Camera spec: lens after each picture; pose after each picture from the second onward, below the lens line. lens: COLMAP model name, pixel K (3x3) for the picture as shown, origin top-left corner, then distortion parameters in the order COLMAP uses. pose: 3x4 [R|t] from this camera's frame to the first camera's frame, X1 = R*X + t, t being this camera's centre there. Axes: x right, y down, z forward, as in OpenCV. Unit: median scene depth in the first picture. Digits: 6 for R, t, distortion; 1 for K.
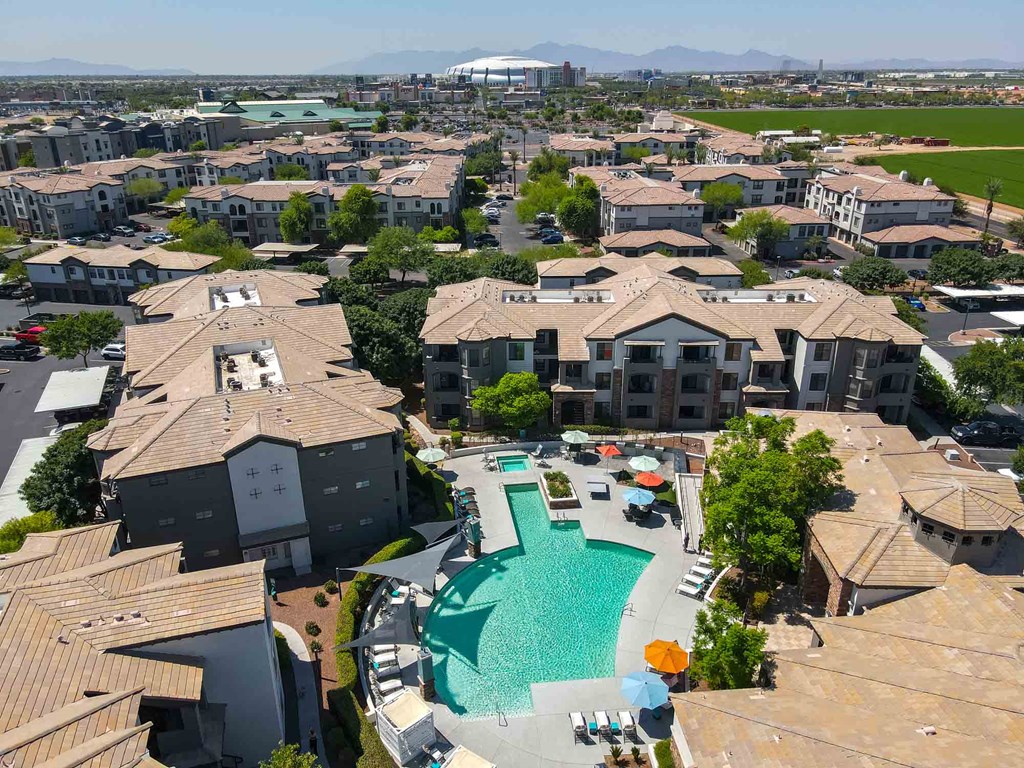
lens RADIAL K [[765.0, 0, 512.1], [0, 765.0, 384.0], [0, 0, 1]] dist [0.013389, 0.024932]
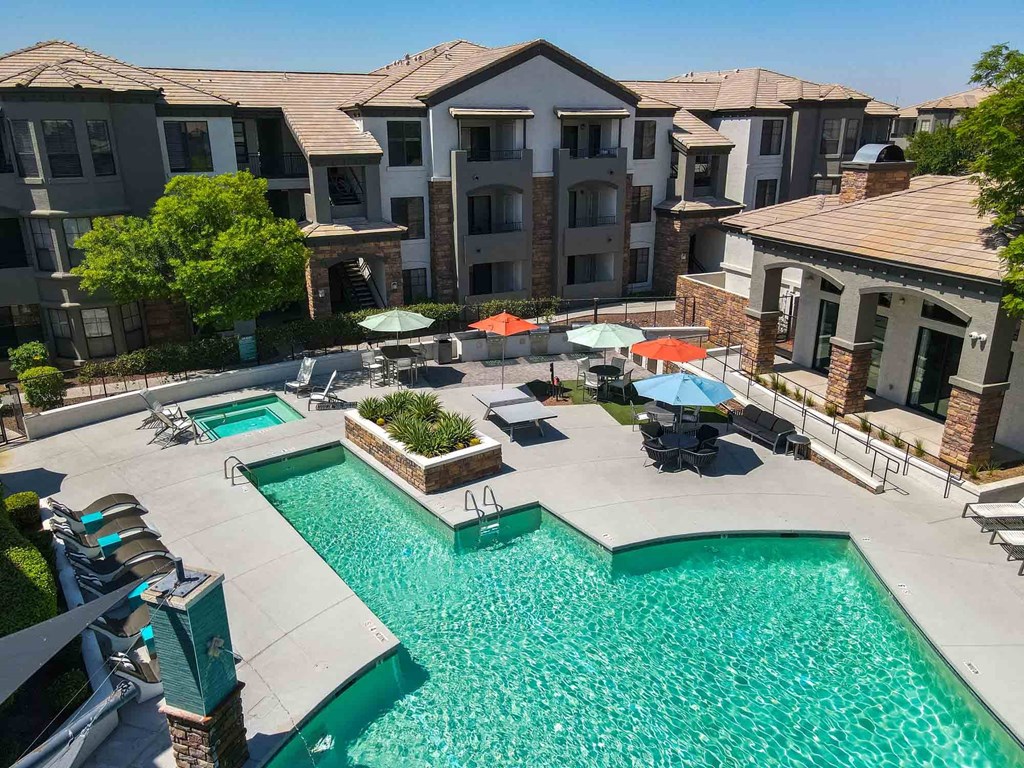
lens RADIAL K [[765.0, 0, 510.2], [0, 765.0, 381.8], [0, 0, 1]] dist [0.013389, 0.024932]
pose [[0.882231, -0.154475, 0.444754, -0.043783], [0.182726, 0.982938, -0.021060, 0.117516], [-0.433913, 0.099848, 0.895405, 0.631111]]
